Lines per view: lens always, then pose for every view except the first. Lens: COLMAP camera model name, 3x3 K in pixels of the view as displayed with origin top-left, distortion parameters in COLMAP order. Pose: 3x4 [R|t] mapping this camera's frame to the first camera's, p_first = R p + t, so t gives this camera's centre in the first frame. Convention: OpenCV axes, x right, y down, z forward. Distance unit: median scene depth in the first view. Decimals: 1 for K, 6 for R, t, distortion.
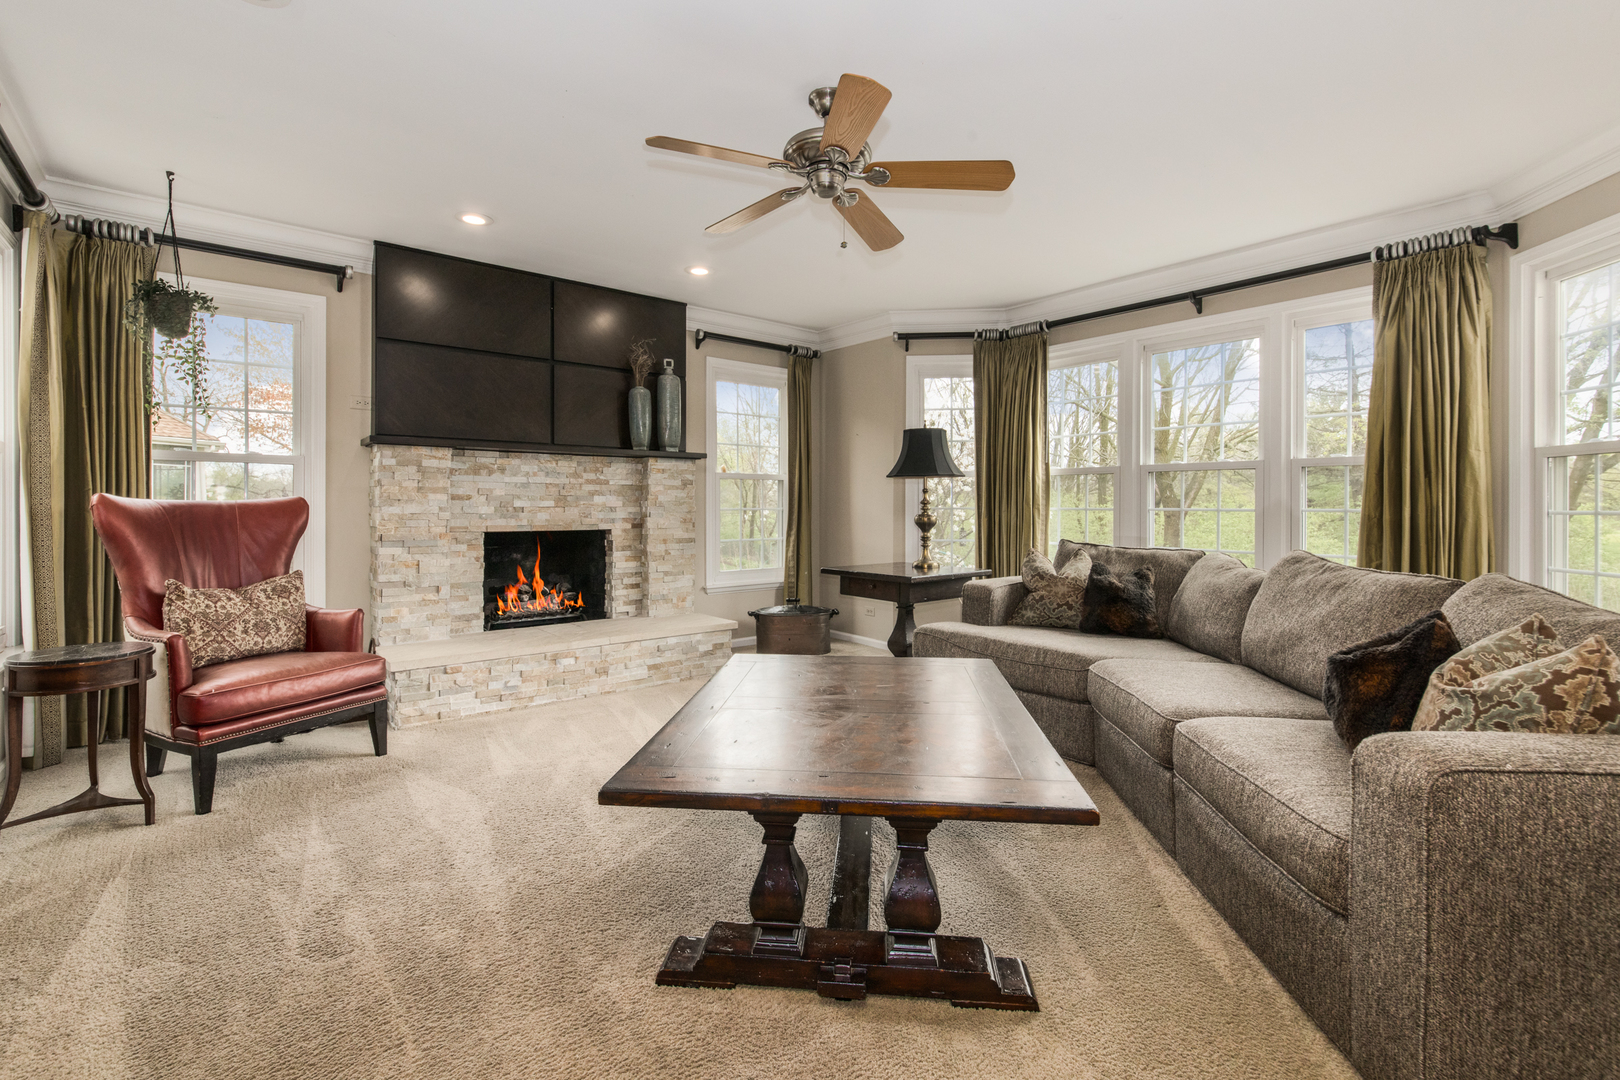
lens RADIAL K [[729.9, 0, 810.1], [0, 729.9, 508.4], [0, 0, 1]] dist [-0.001723, -0.000275]
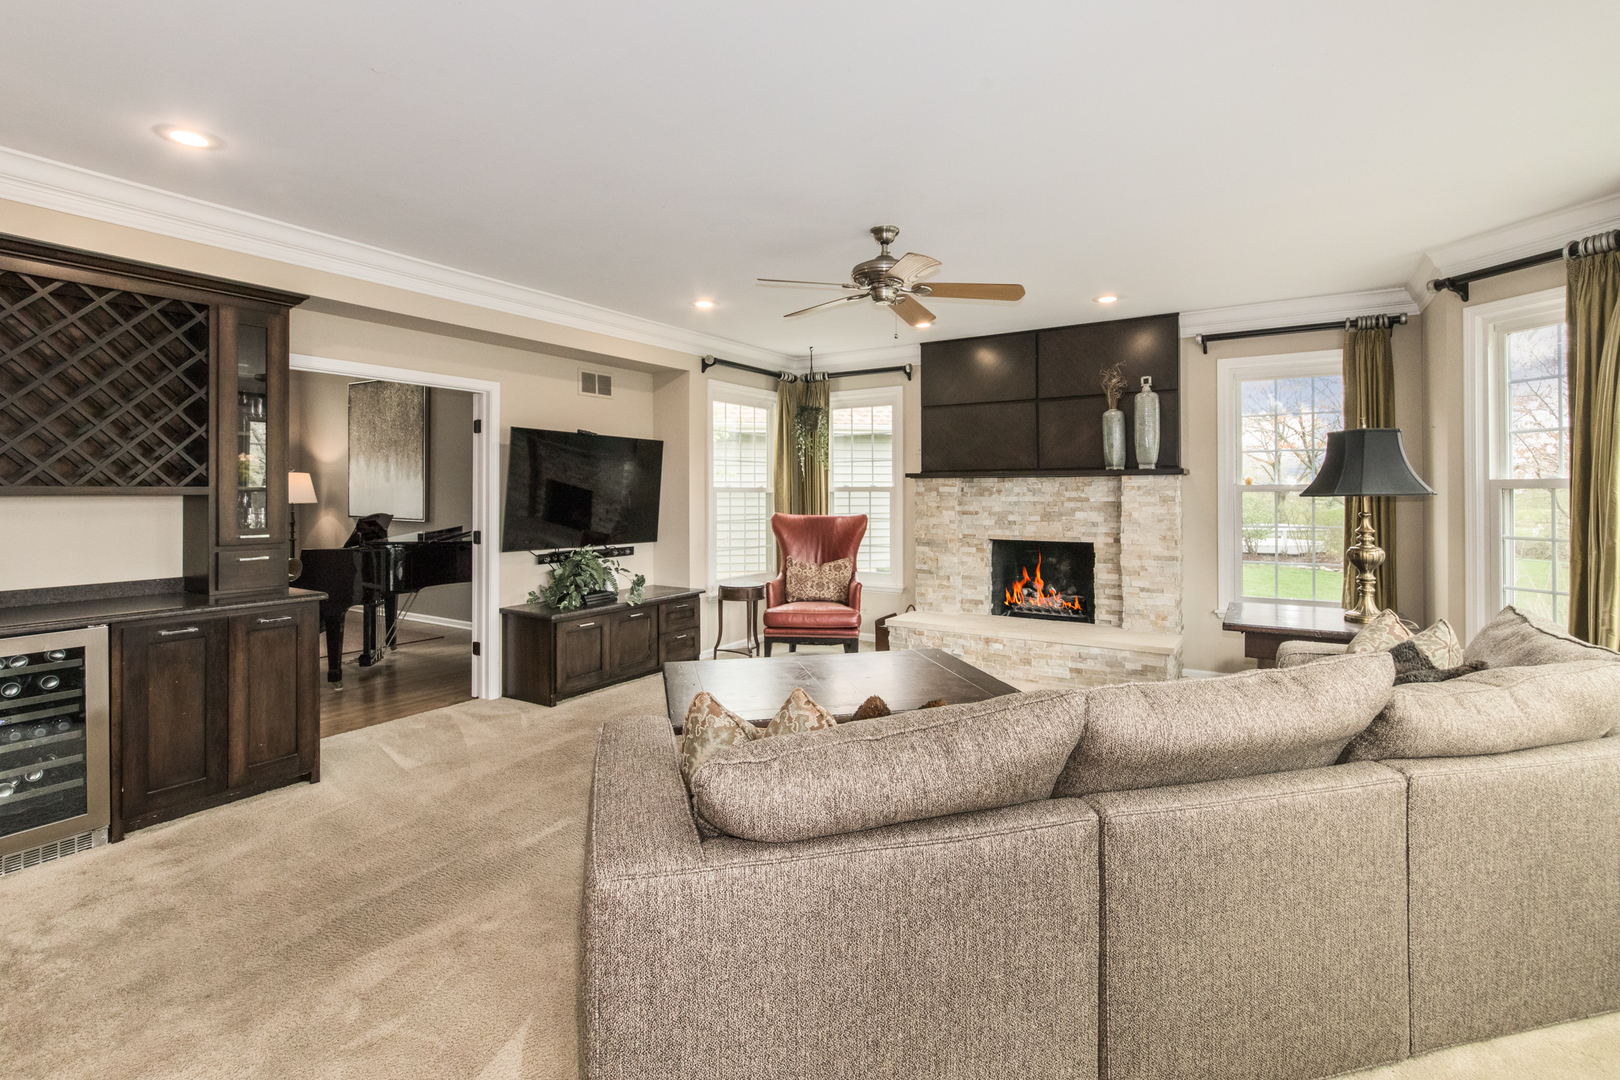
lens RADIAL K [[757.3, 0, 804.8], [0, 757.3, 495.1], [0, 0, 1]] dist [-0.000107, -0.000061]
pose [[0.305588, -0.001893, -0.952162, 0.723024], [-0.001370, 0.999996, -0.002428, -0.041736], [0.952163, 0.002046, 0.305584, 0.256576]]
